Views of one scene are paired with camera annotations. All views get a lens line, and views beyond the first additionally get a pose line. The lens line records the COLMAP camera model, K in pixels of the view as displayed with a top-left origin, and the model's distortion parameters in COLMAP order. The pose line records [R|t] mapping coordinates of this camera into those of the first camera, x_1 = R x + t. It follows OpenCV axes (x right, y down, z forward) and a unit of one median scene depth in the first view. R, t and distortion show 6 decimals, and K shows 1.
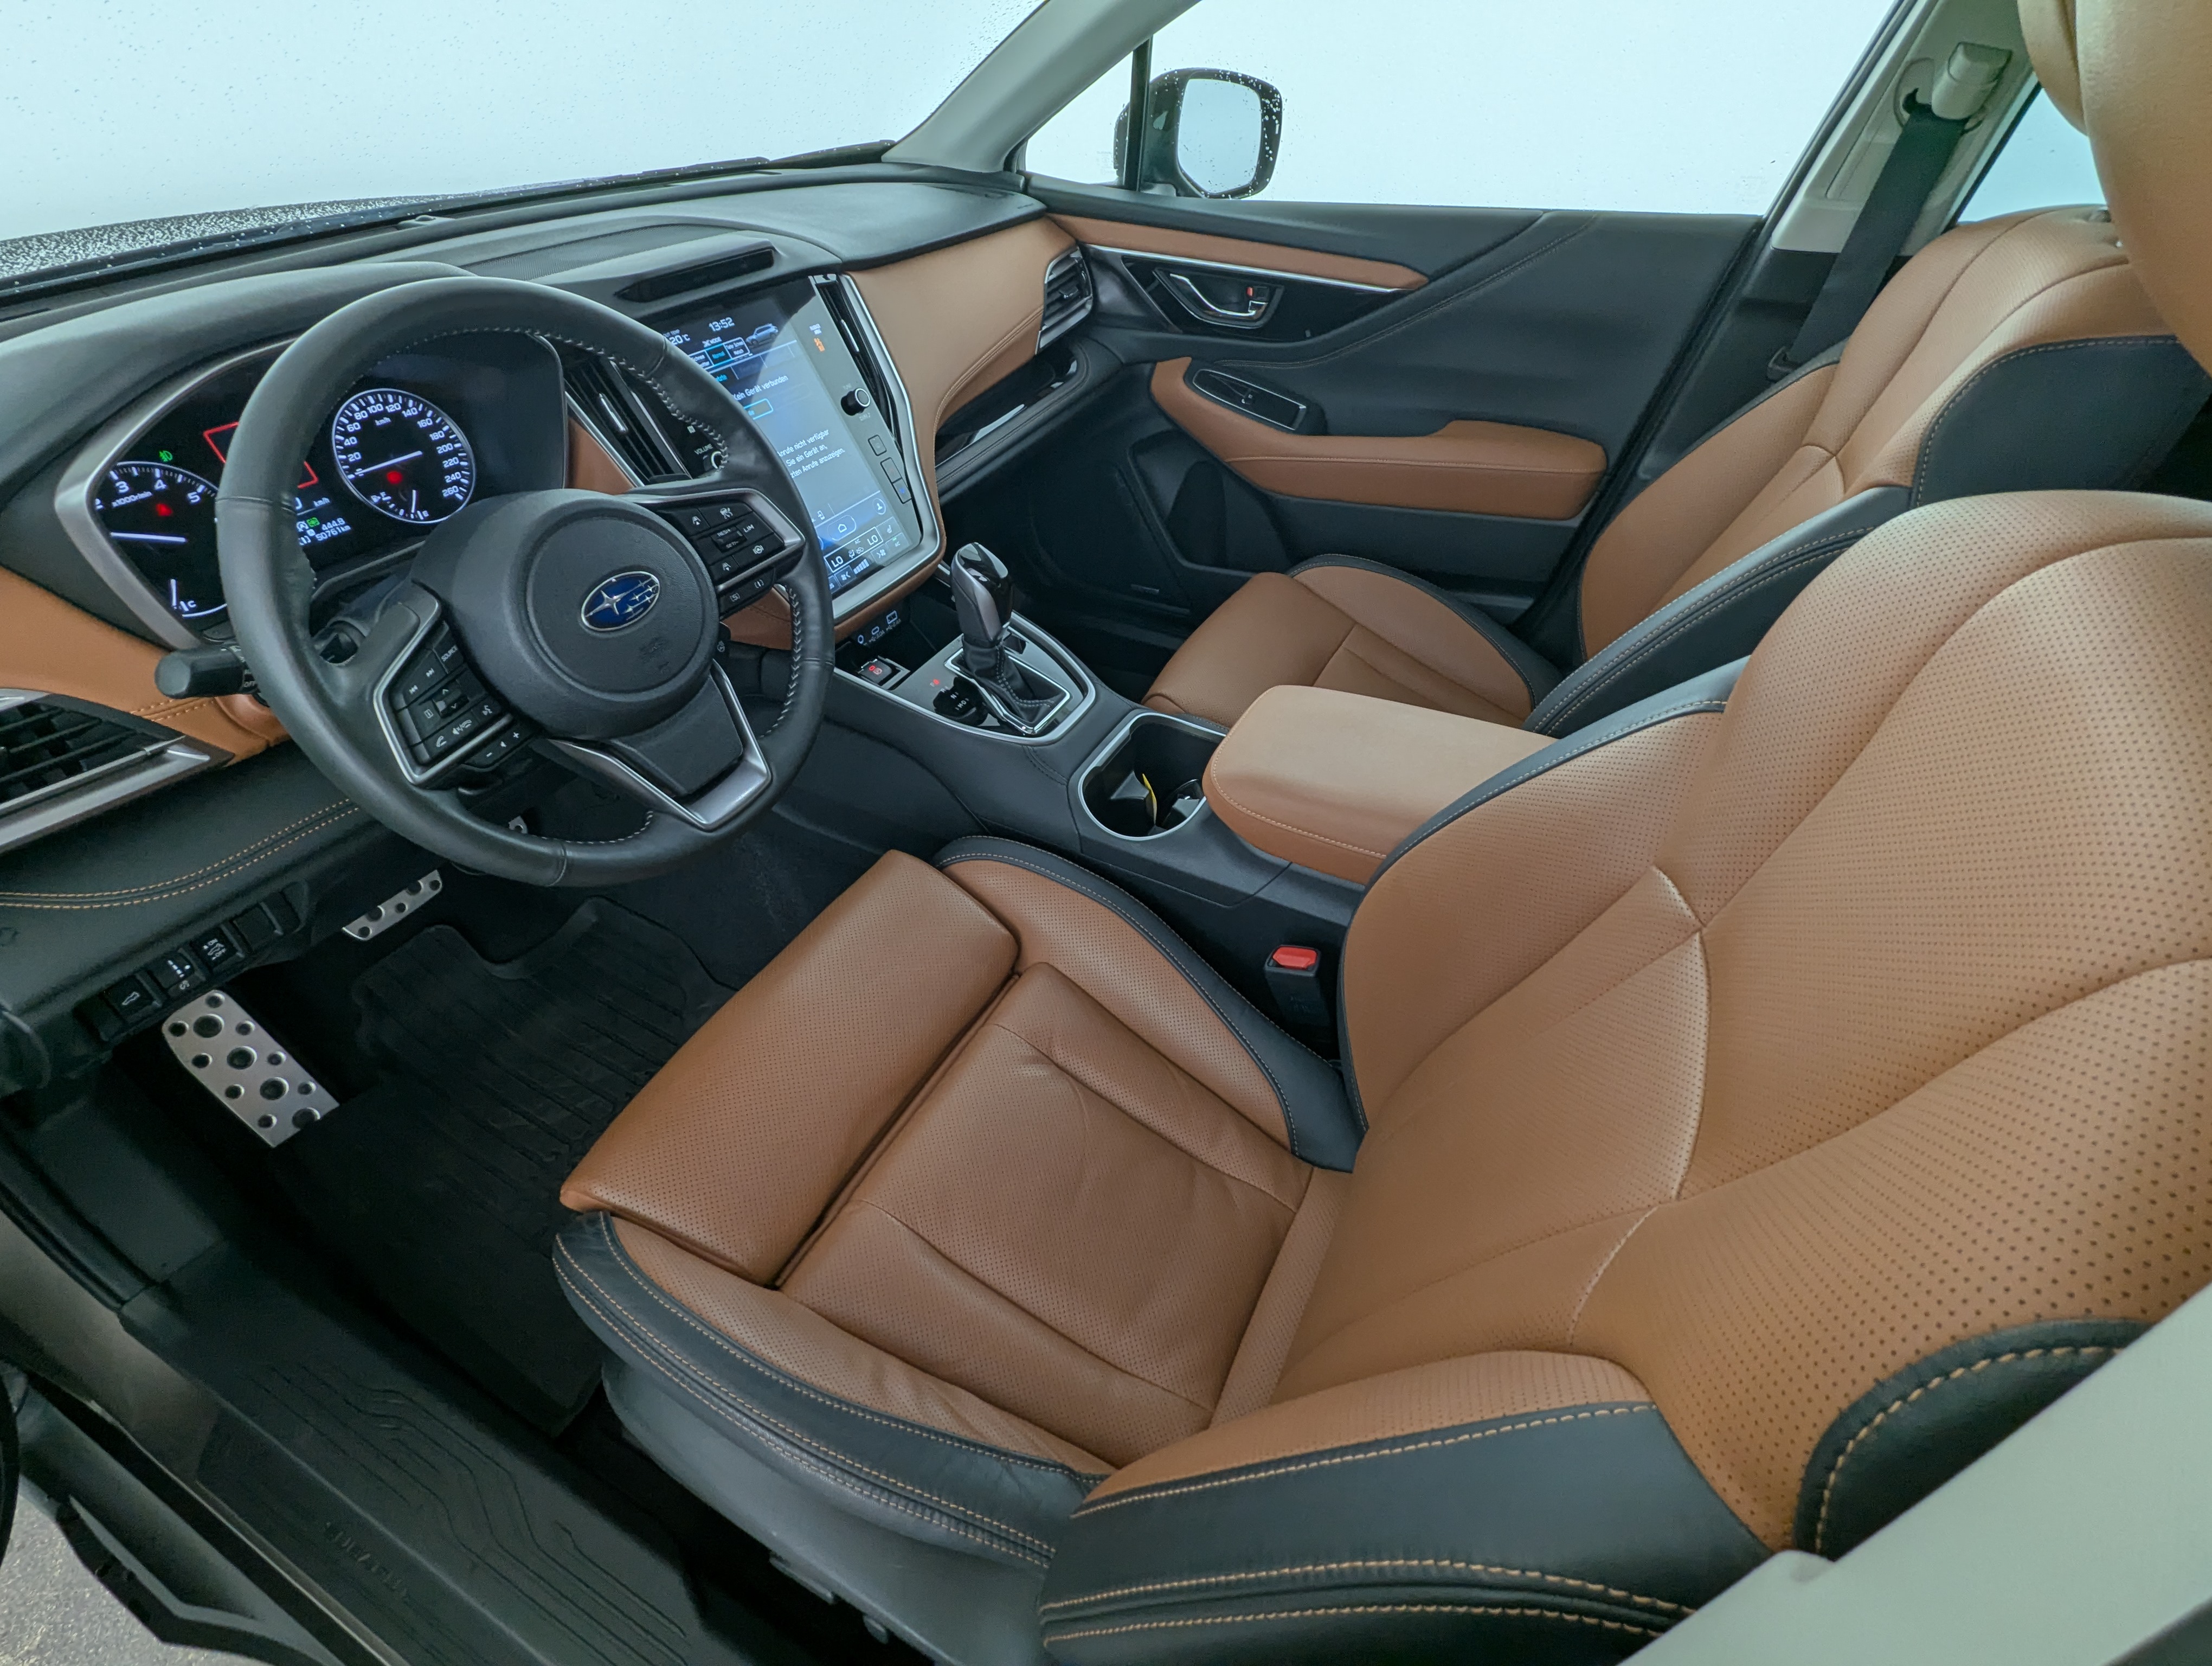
lens RADIAL K [[1055.0, 0, 1106.0], [0, 1055.0, 833.0], [0, 0, 1]] dist [0.002128, 0.000024]
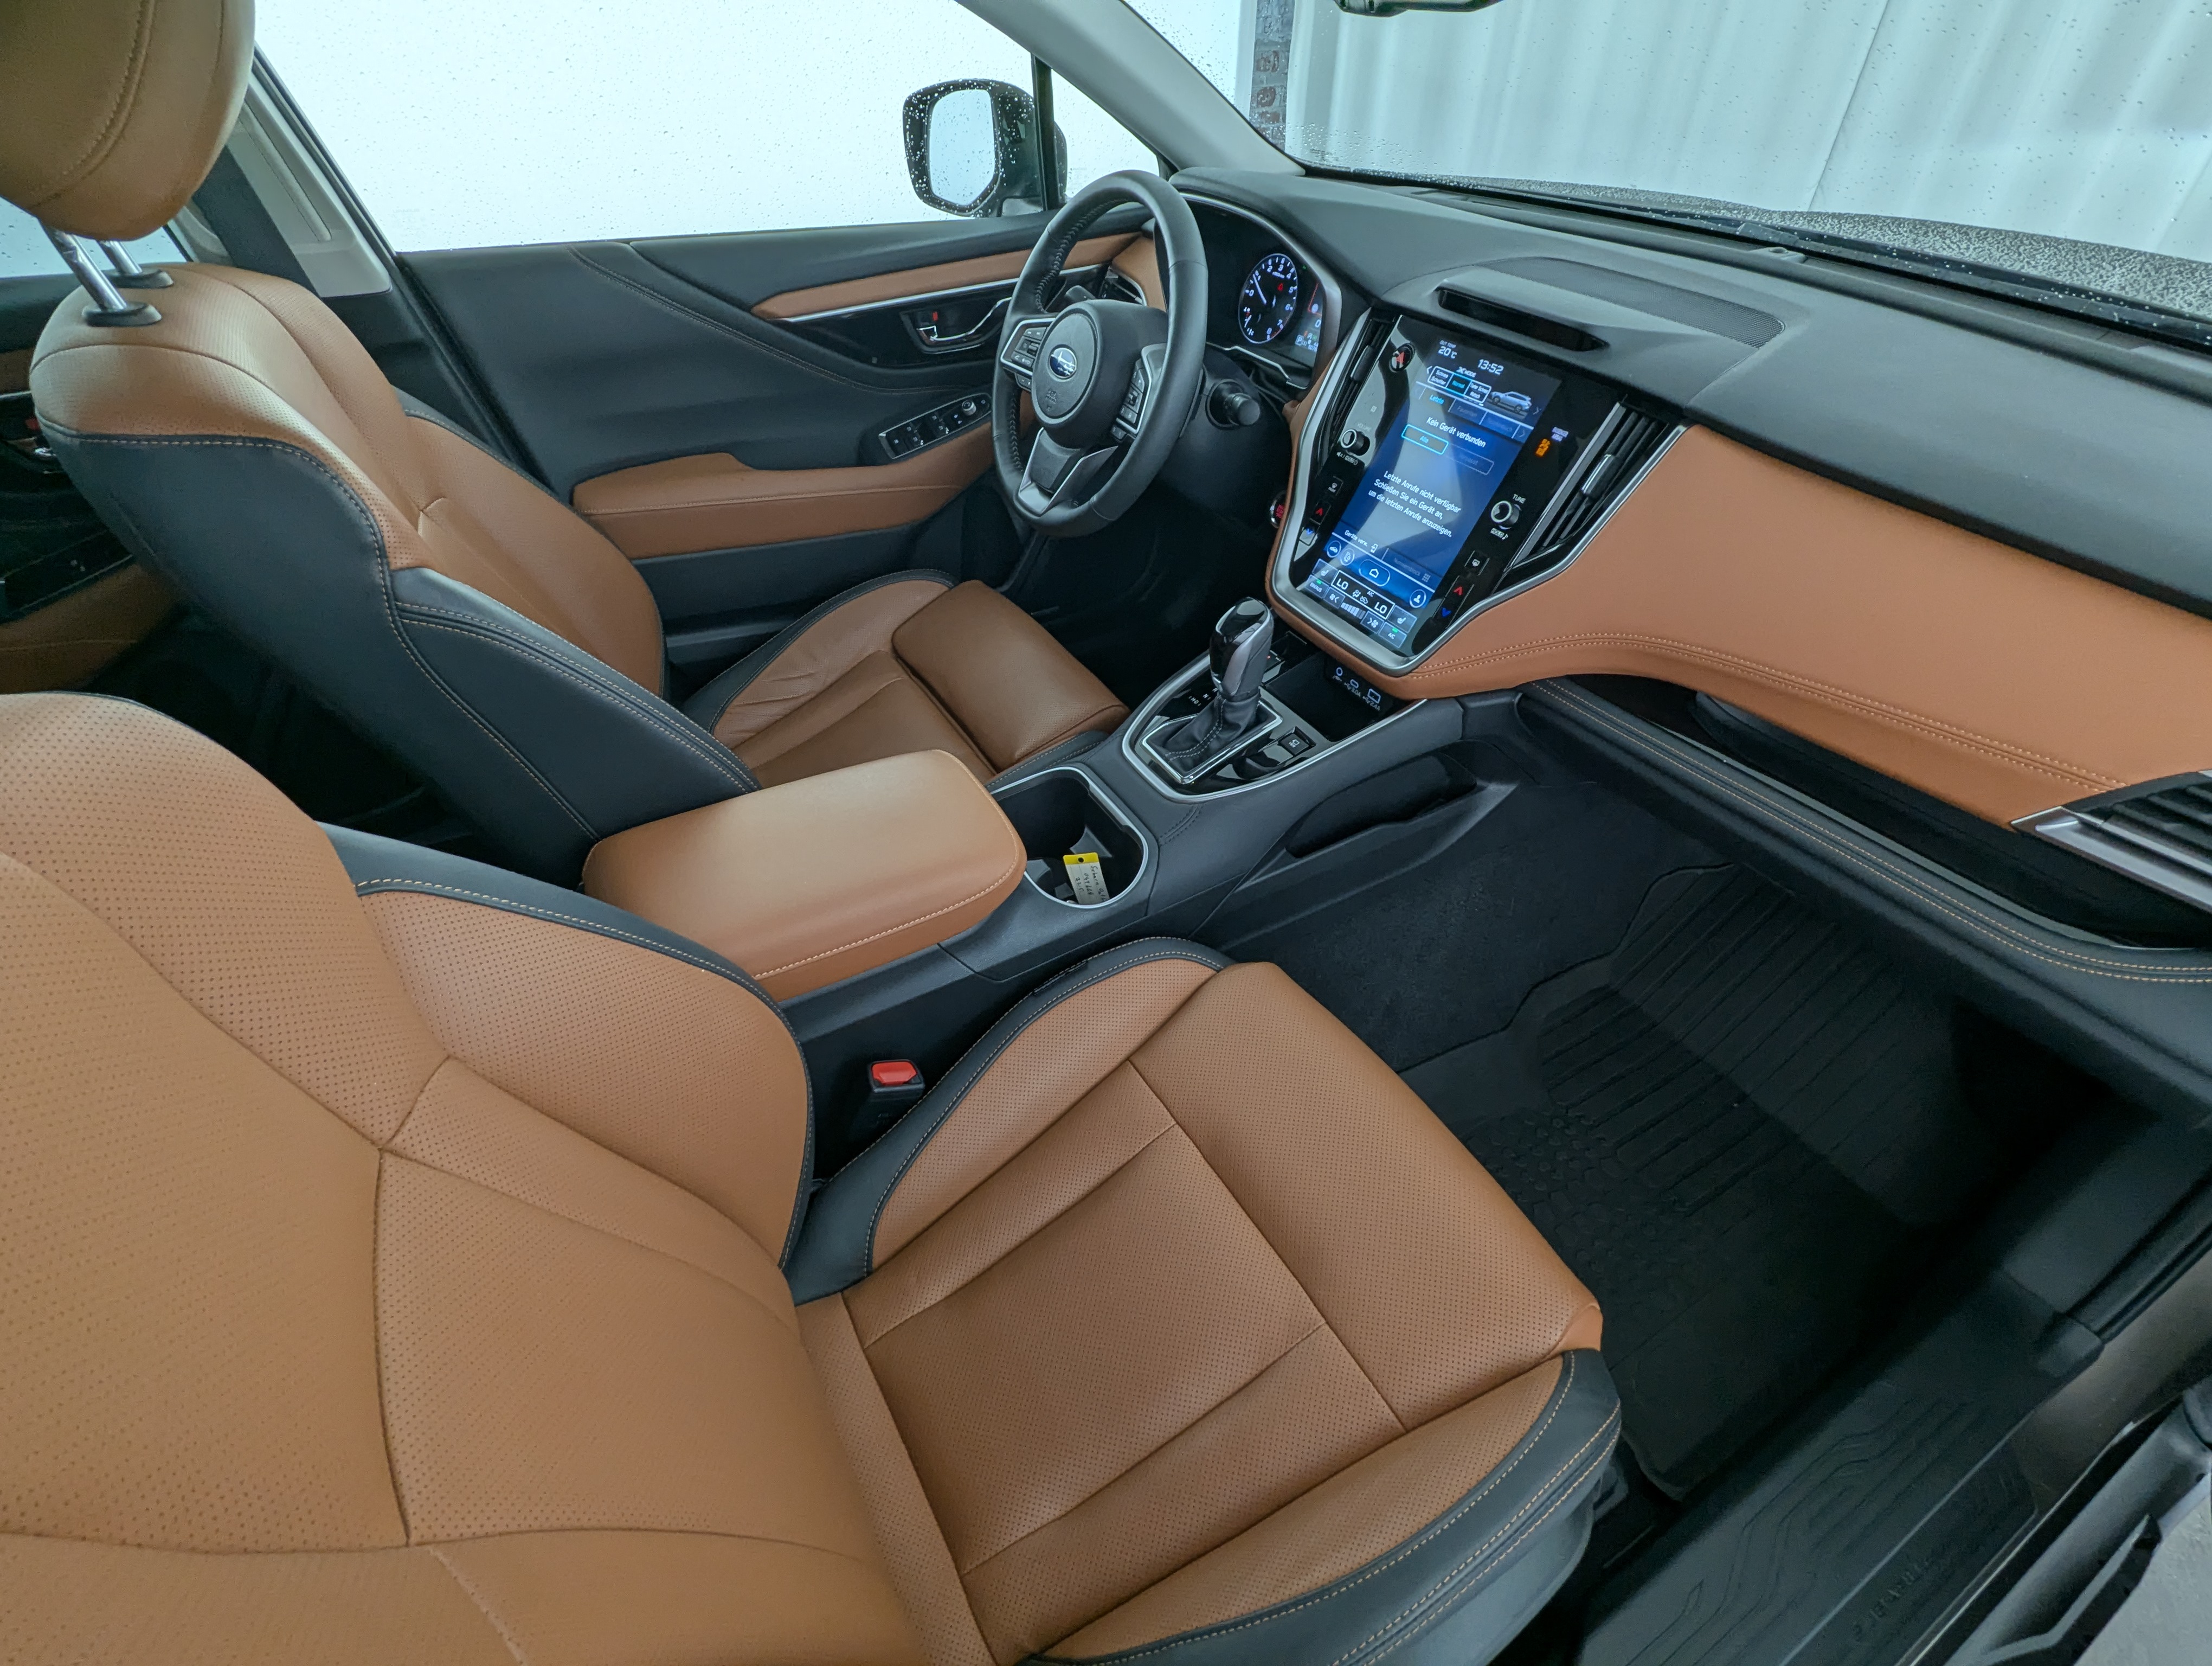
lens RADIAL K [[1055.0, 0, 1106.0], [0, 1055.0, 833.0], [0, 0, 1]] dist [0.002128, 0.000024]
pose [[-0.533279, 0.542114, -0.649405, 0.655581], [-0.545678, 0.366159, 0.753766, -0.808002], [0.646412, 0.756333, 0.100555, 0.926159]]
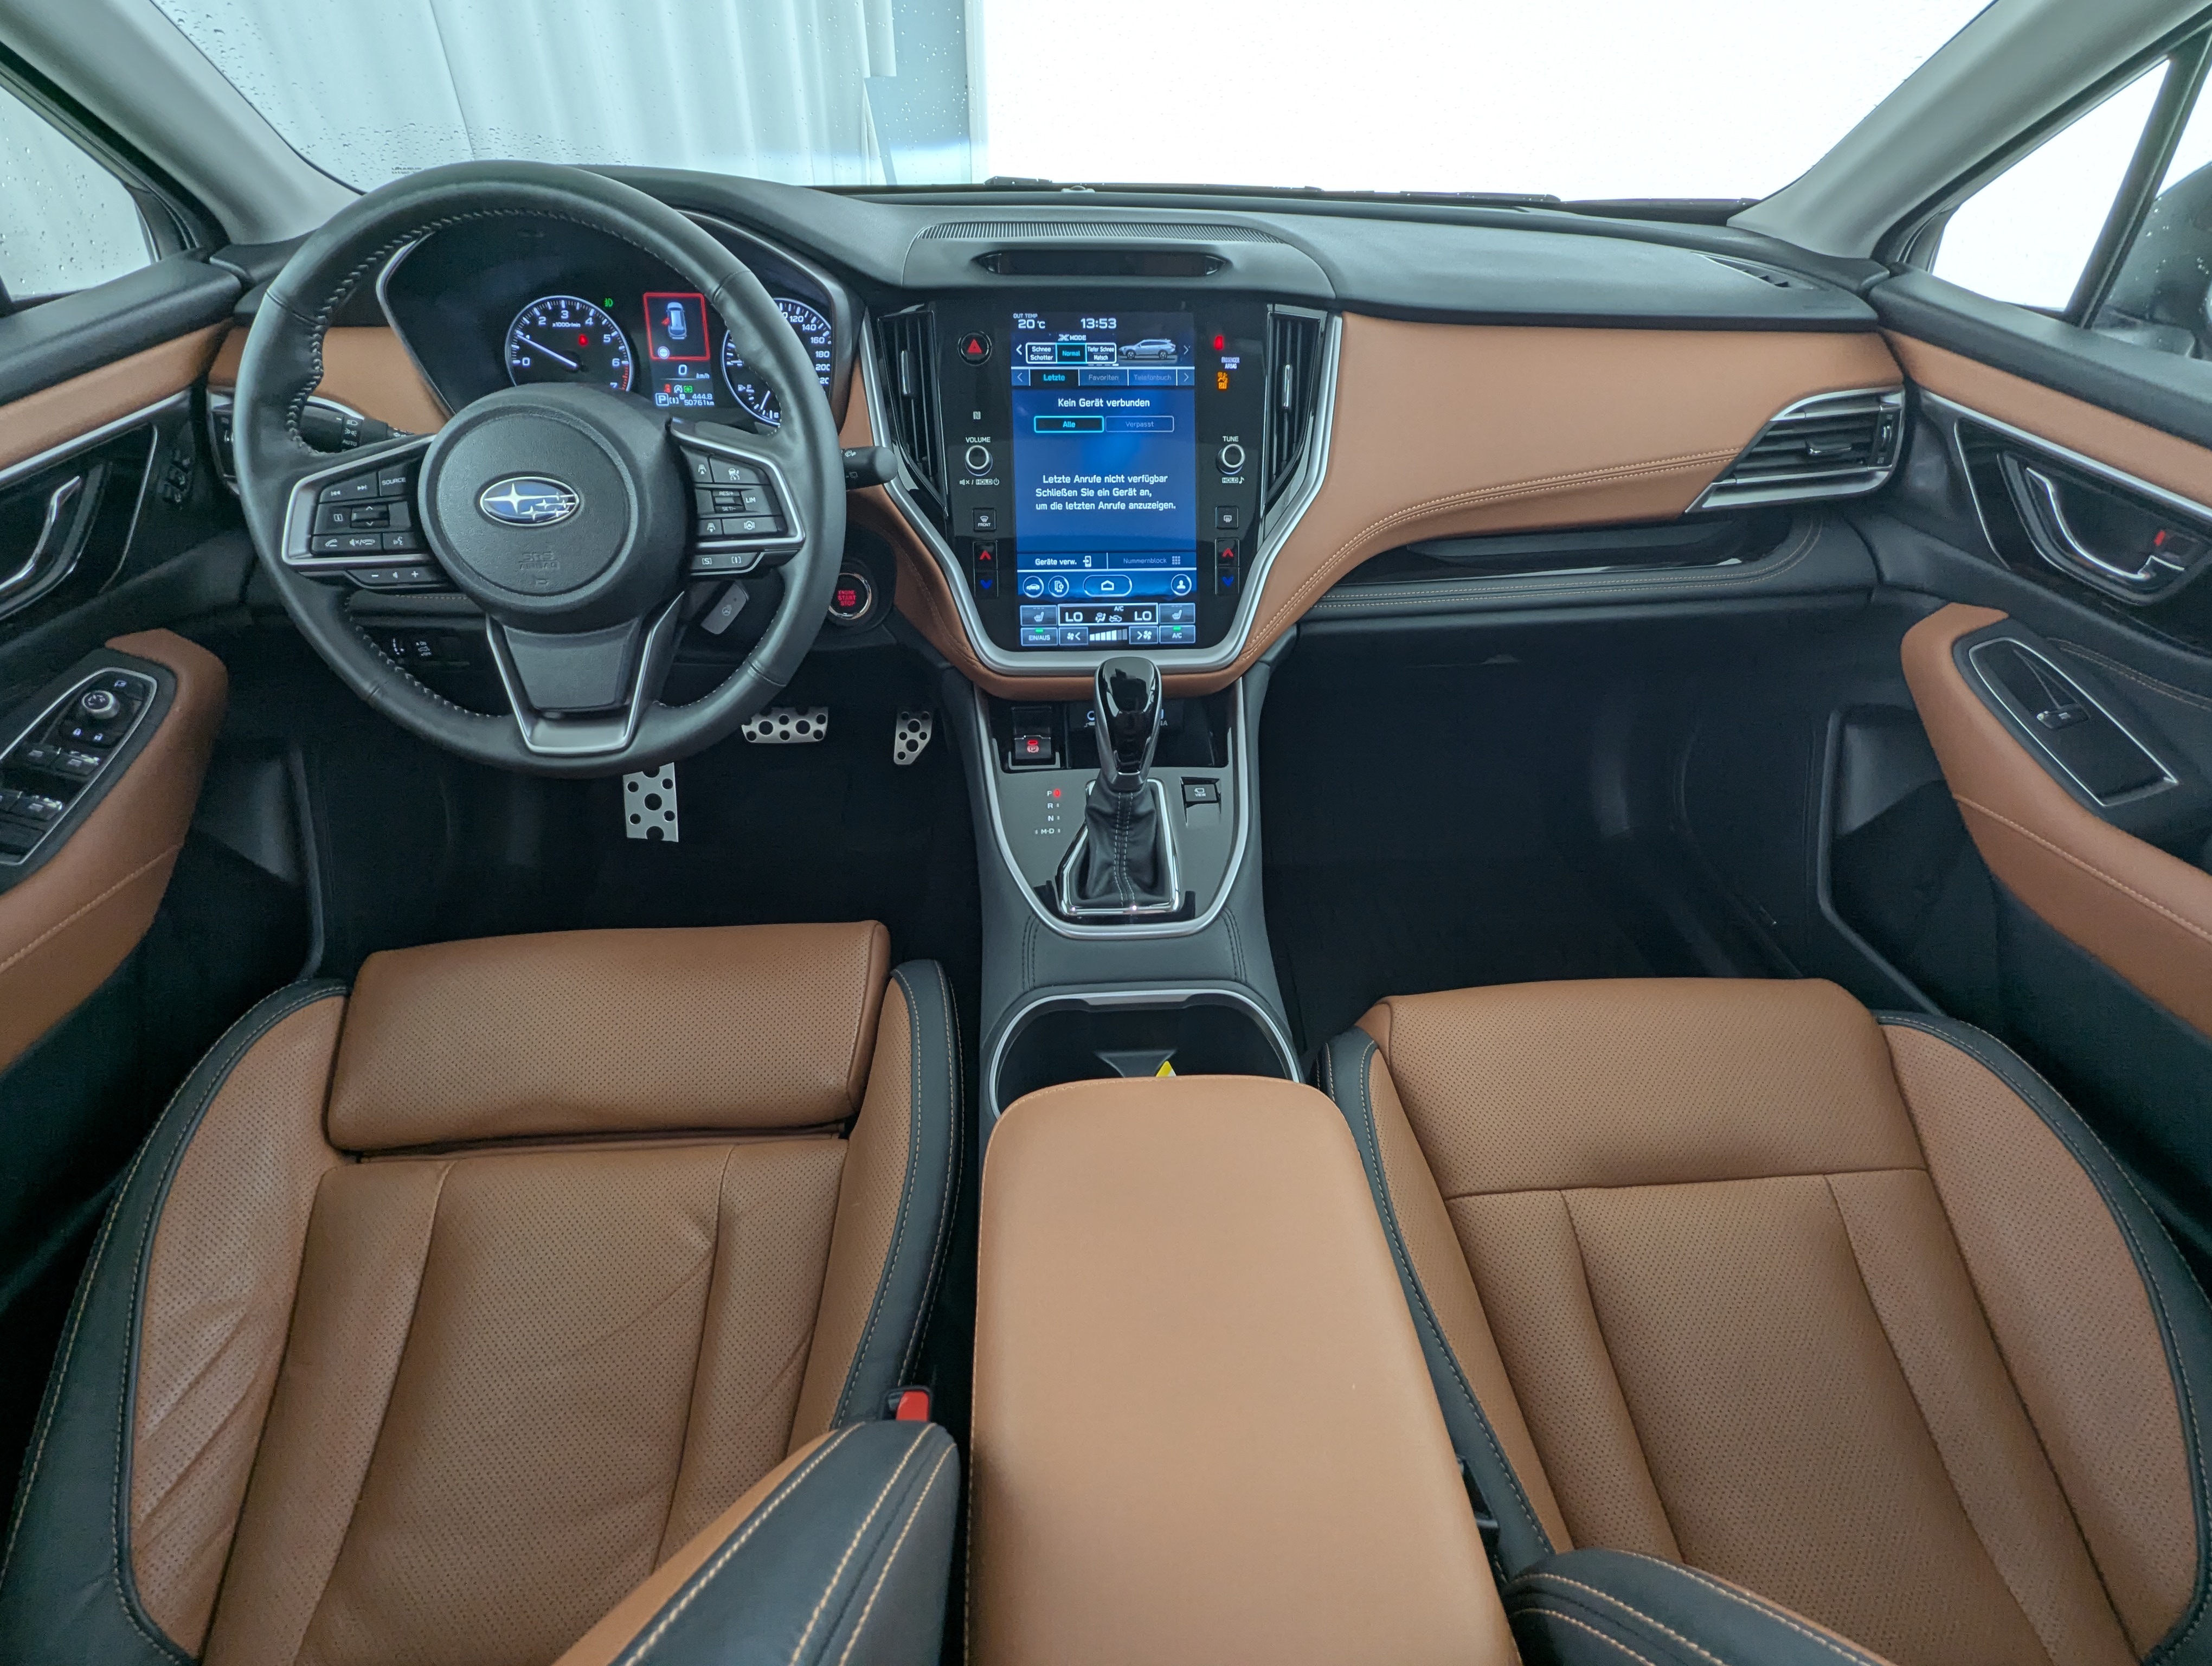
lens RADIAL K [[1055.0, 0, 1106.0], [0, 1055.0, 833.0], [0, 0, 1]] dist [0.002128, 0.000024]
pose [[0.517300, 0.516868, -0.682091, 0.409718], [-0.555548, 0.809070, 0.191760, -0.291091], [0.650974, 0.279737, 0.705677, 0.475534]]
